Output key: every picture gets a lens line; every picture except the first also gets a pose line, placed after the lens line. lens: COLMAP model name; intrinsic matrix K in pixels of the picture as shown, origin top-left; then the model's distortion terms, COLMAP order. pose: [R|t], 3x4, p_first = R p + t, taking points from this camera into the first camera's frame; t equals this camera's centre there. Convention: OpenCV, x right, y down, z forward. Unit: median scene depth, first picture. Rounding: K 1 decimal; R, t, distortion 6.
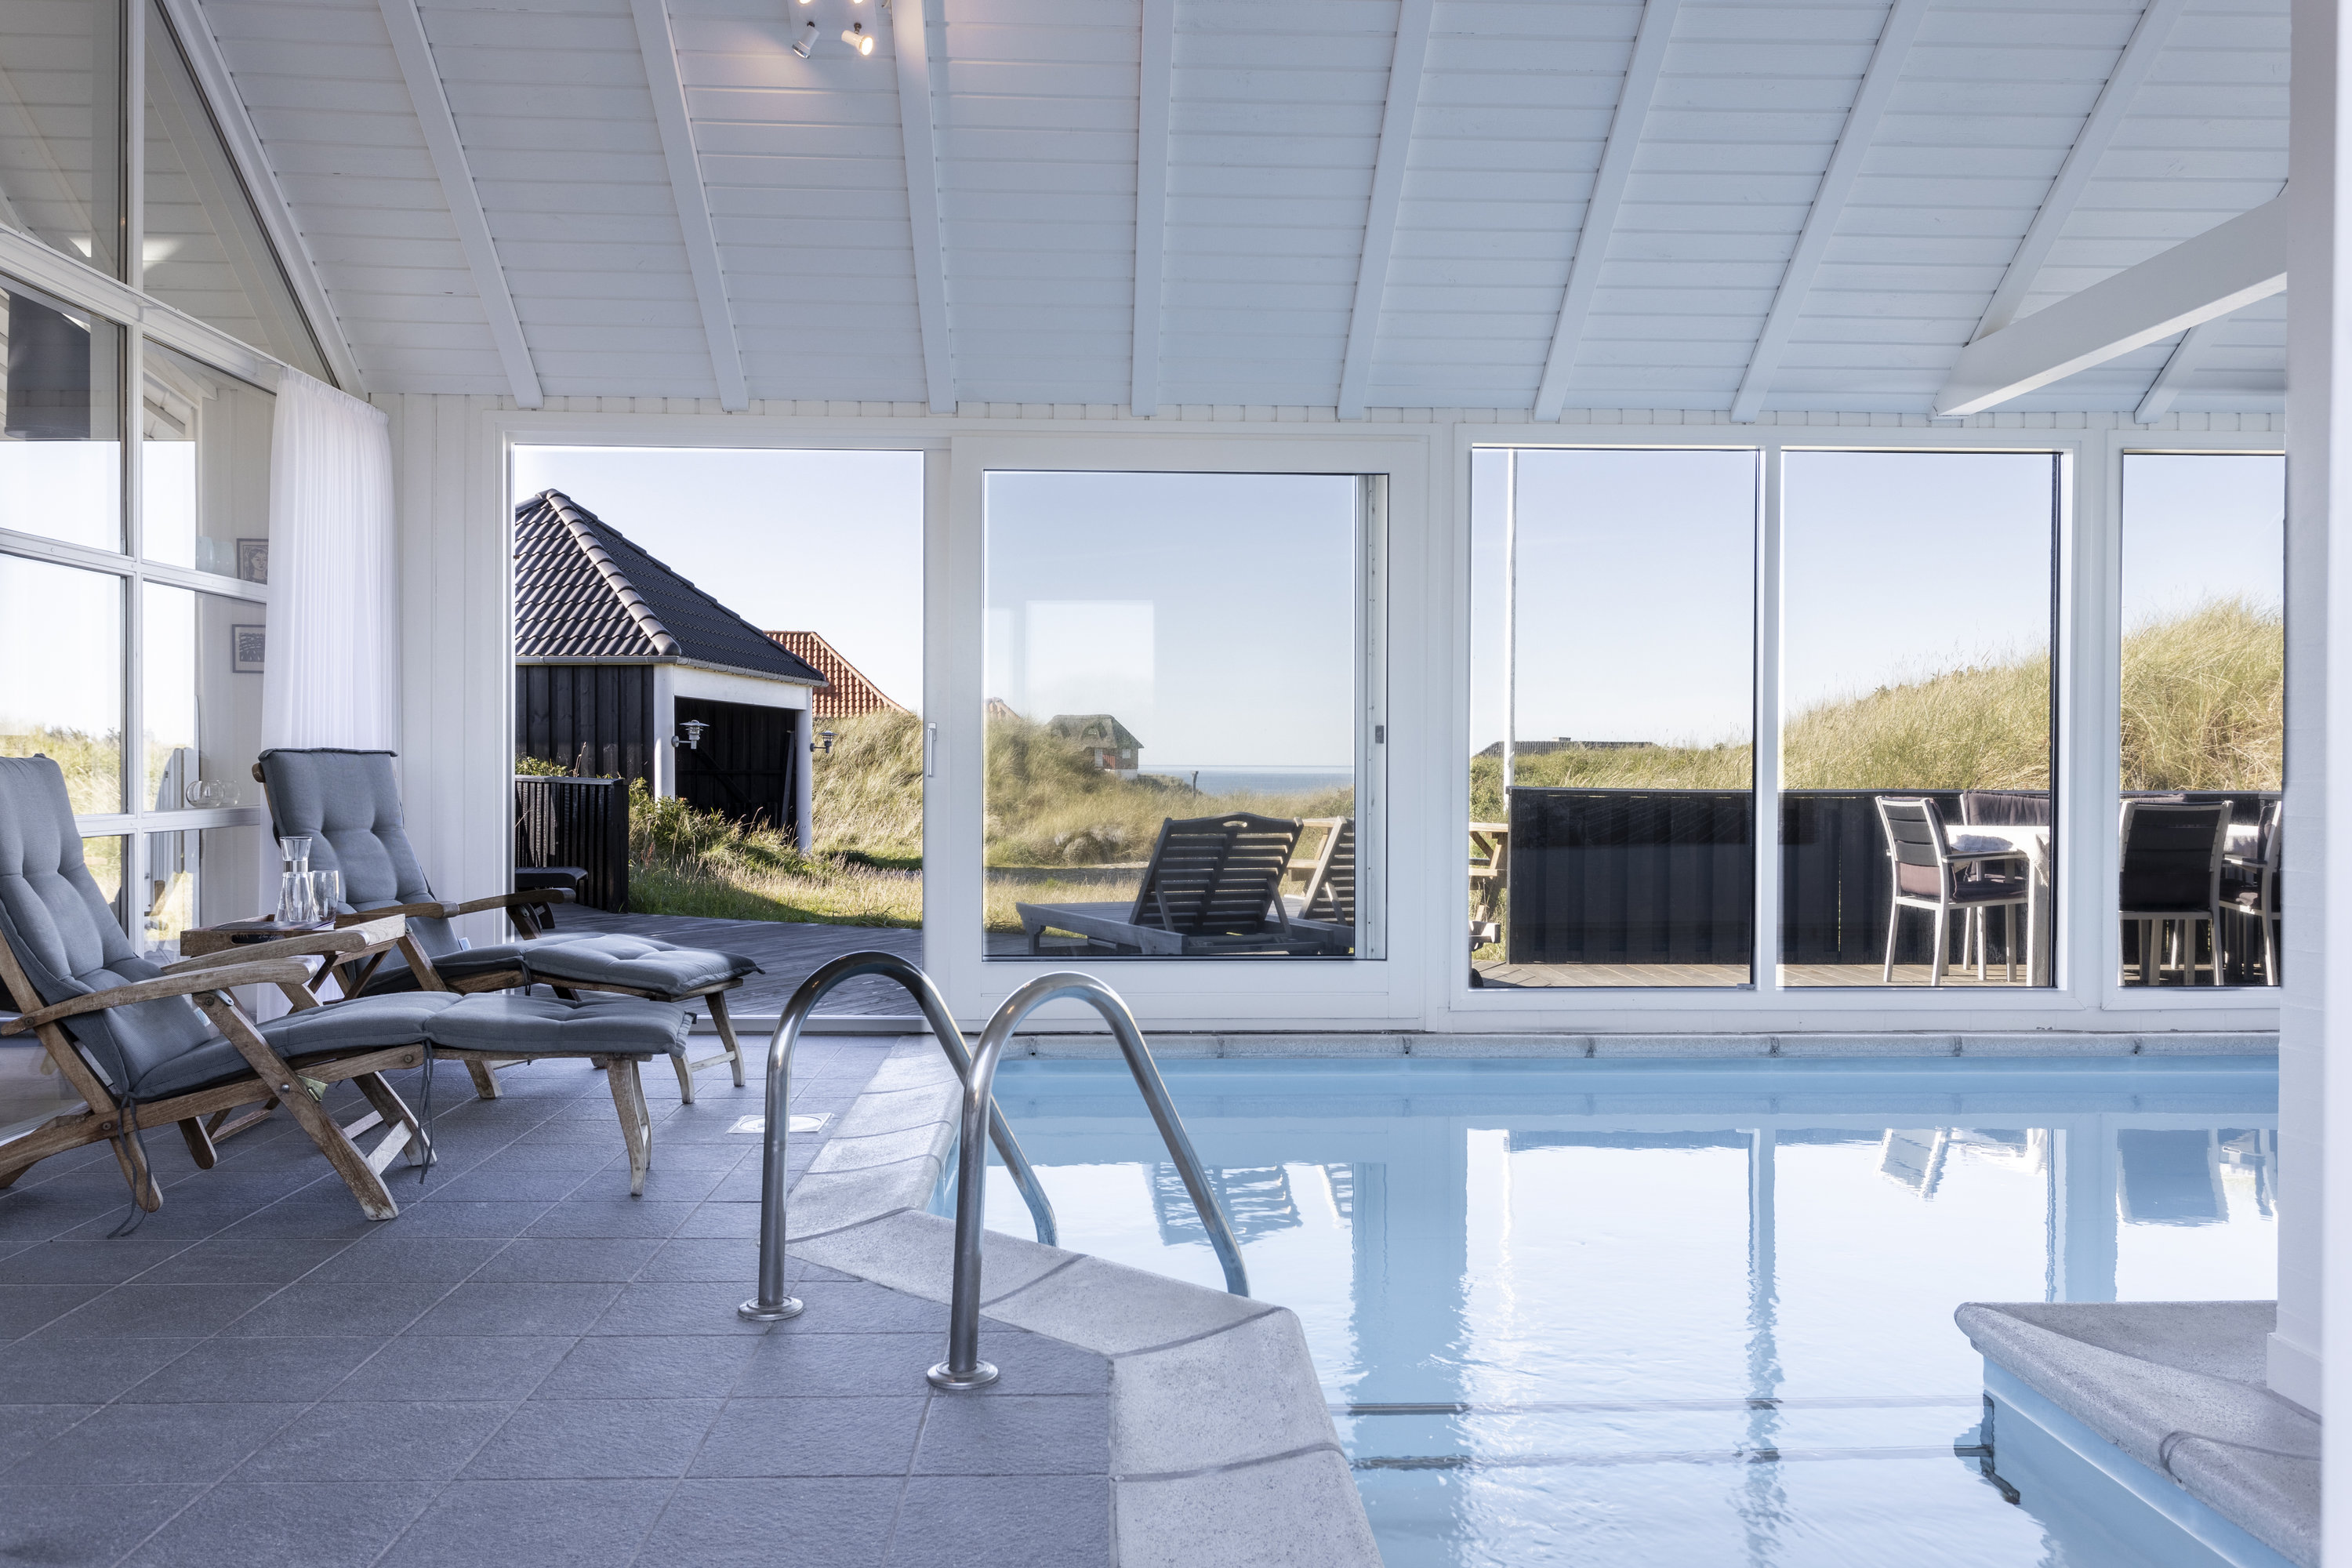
lens RADIAL K [[1800.4, 0, 1176.0], [0, 1800.4, 784.0], [0, 0, 1]] dist [0.005377, -0.004525]
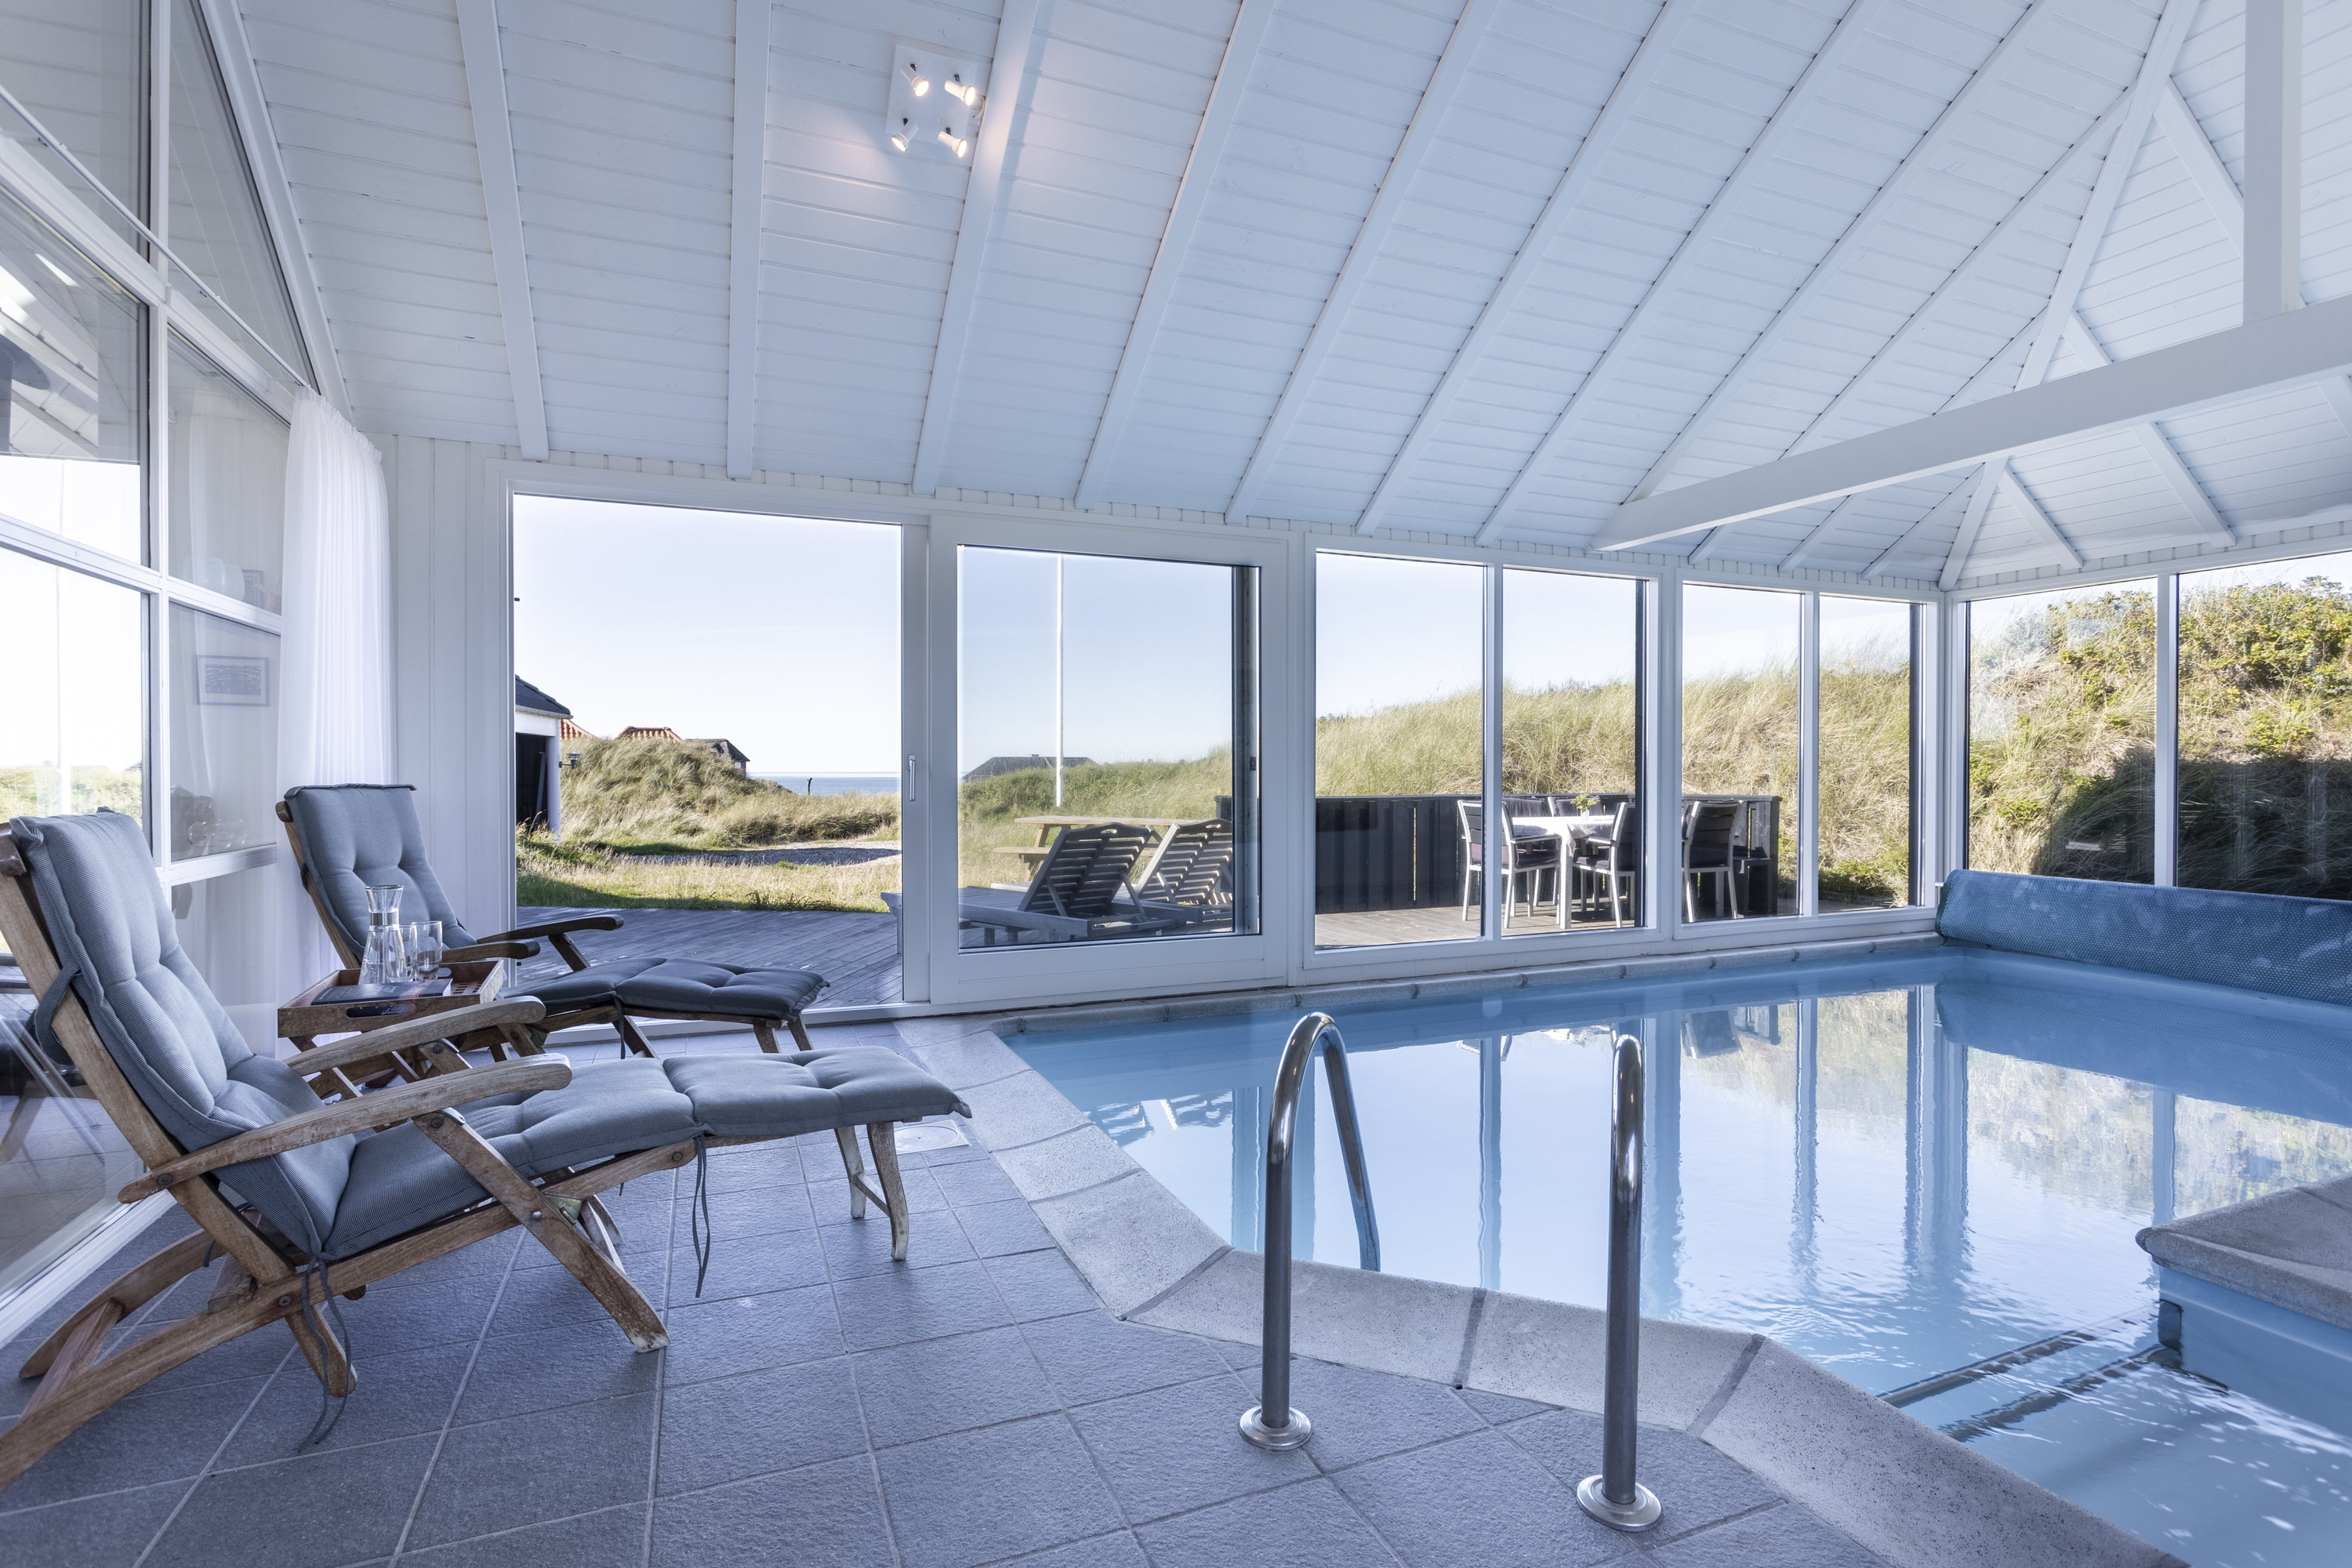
lens RADIAL K [[1130.4, 0, 1174.8], [0, 1130.4, 778.0], [0, 0, 1]] dist [-0.006053, 0.001233]
pose [[0.939187, -0.007004, 0.343335, -0.238865], [0.008454, 0.999961, -0.002725, -0.016087], [-0.343302, 0.005462, 0.939209, 0.251351]]
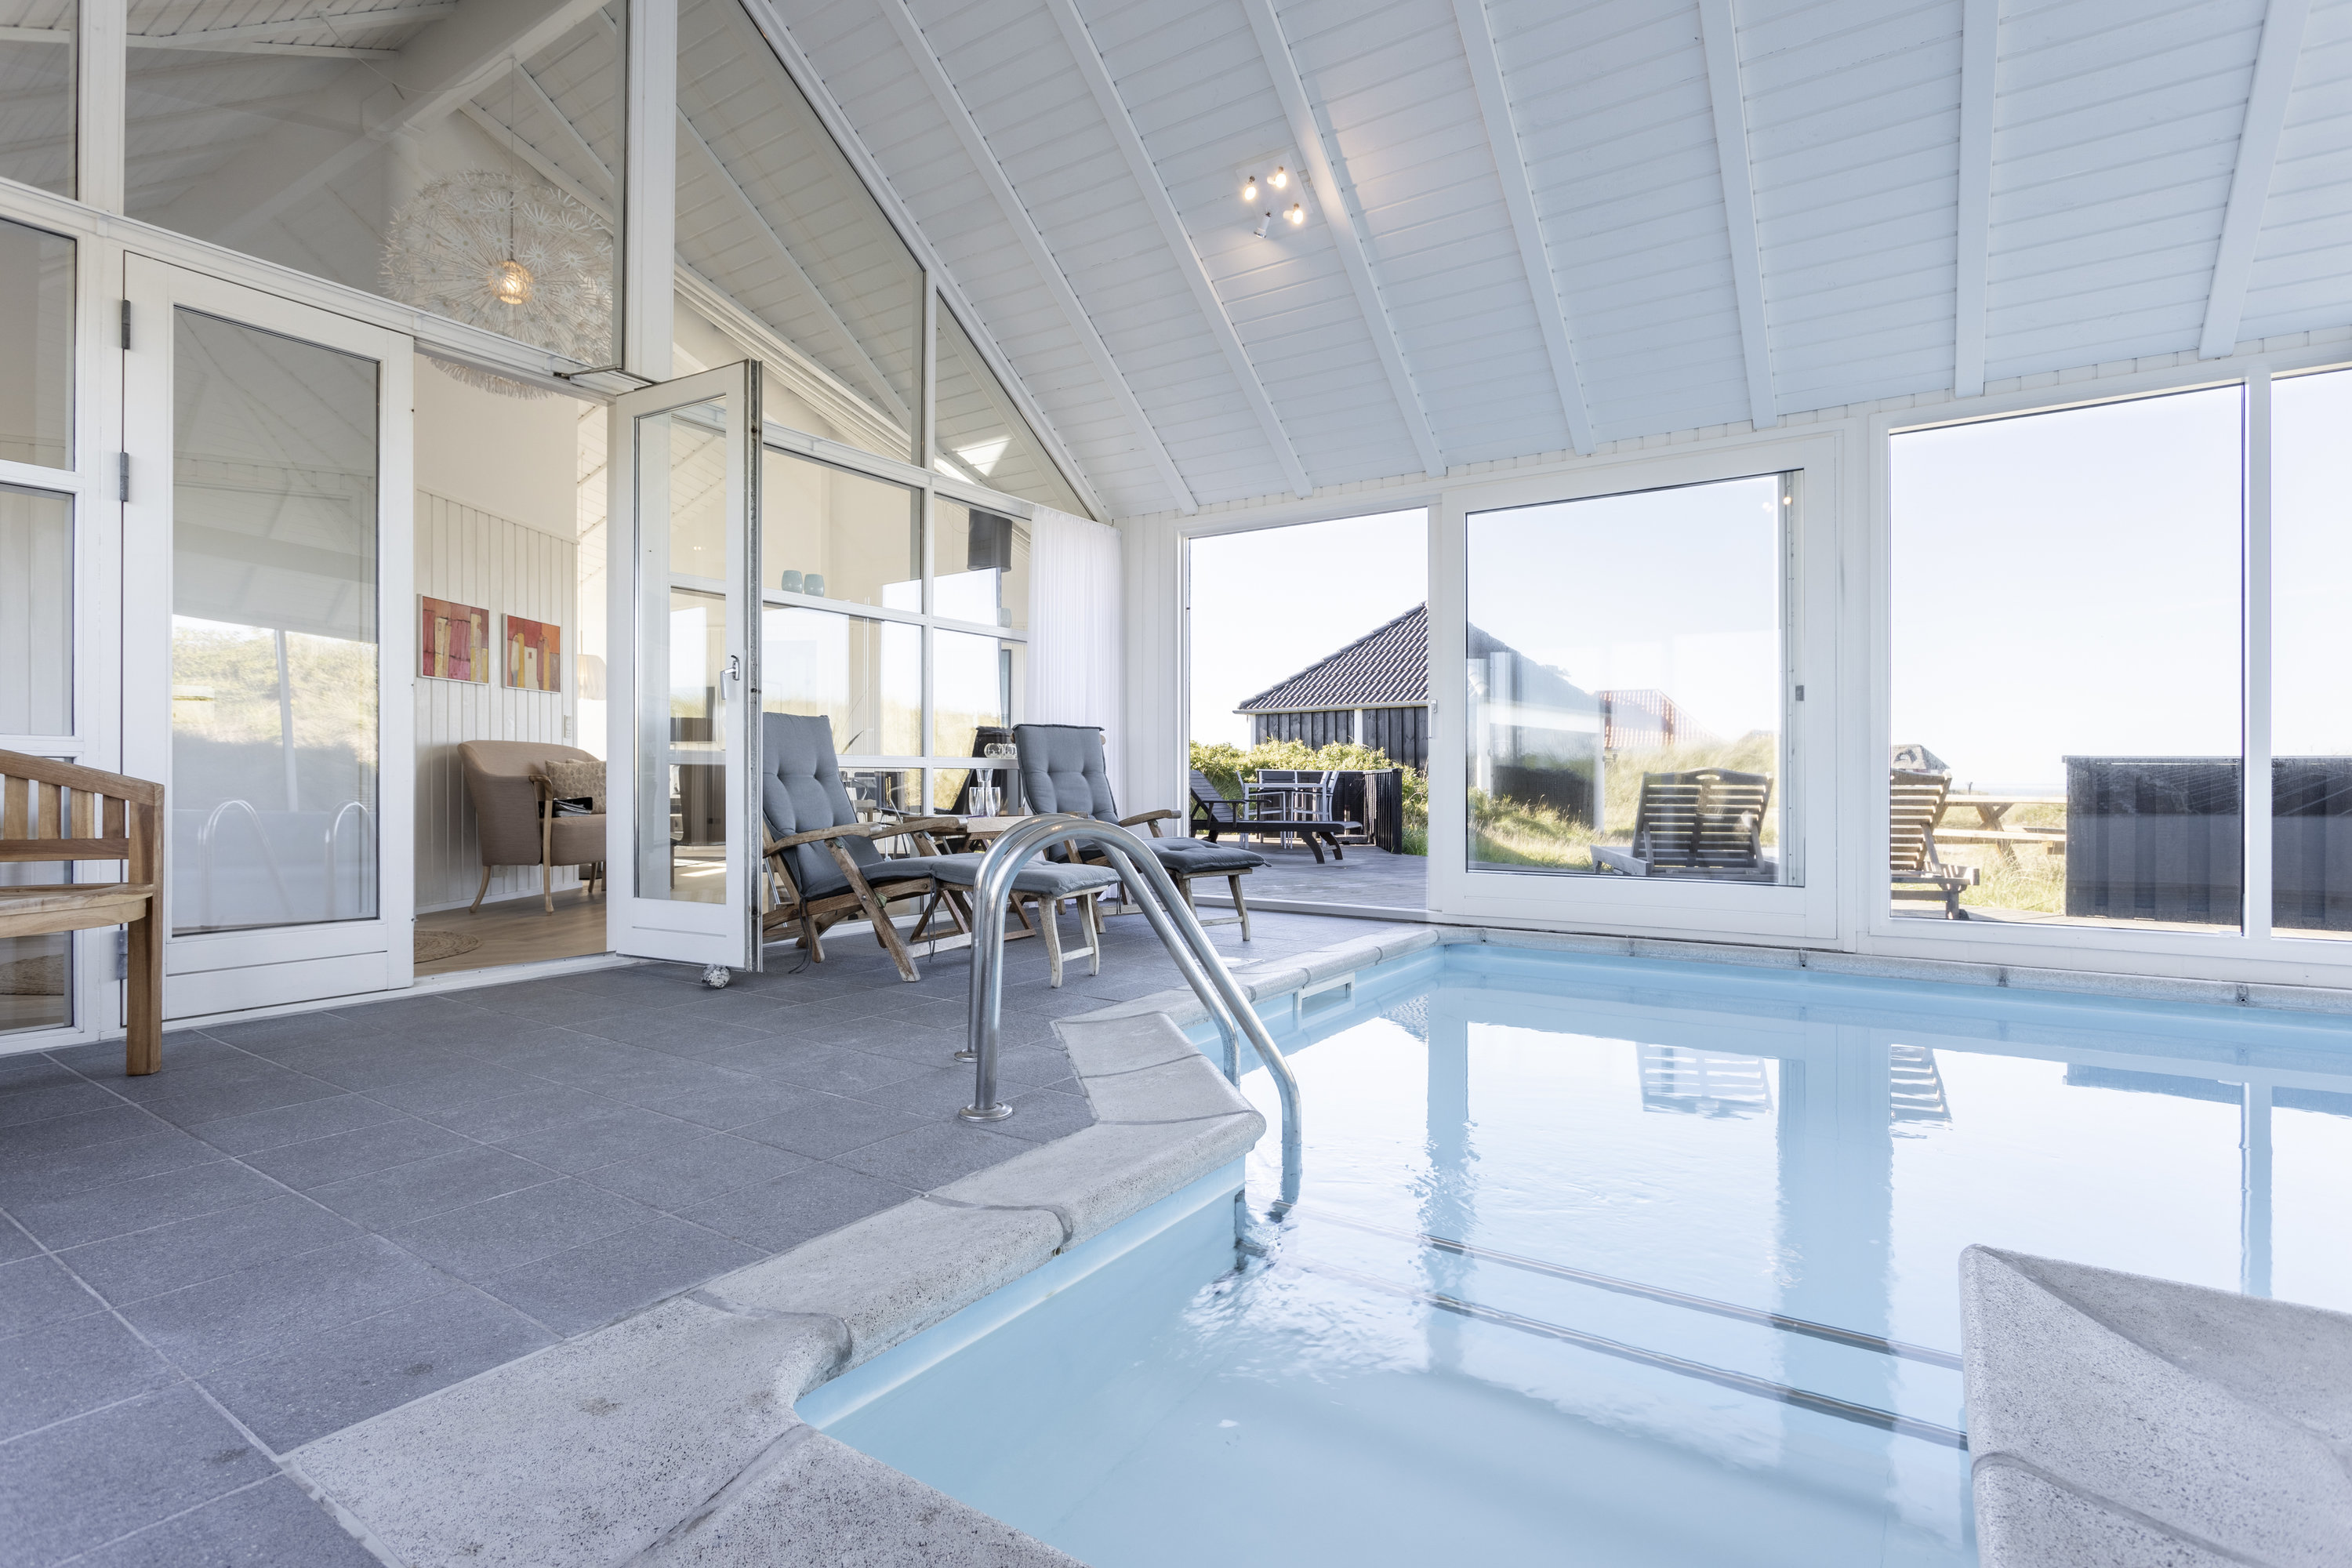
lens RADIAL K [[1130.4, 0, 1174.8], [0, 1130.4, 778.0], [0, 0, 1]] dist [-0.006053, 0.001233]
pose [[0.808670, -0.005371, -0.588239, 0.226480], [-0.003771, 0.999890, -0.014314, 0.041430], [0.588251, 0.013794, 0.808561, 0.182495]]
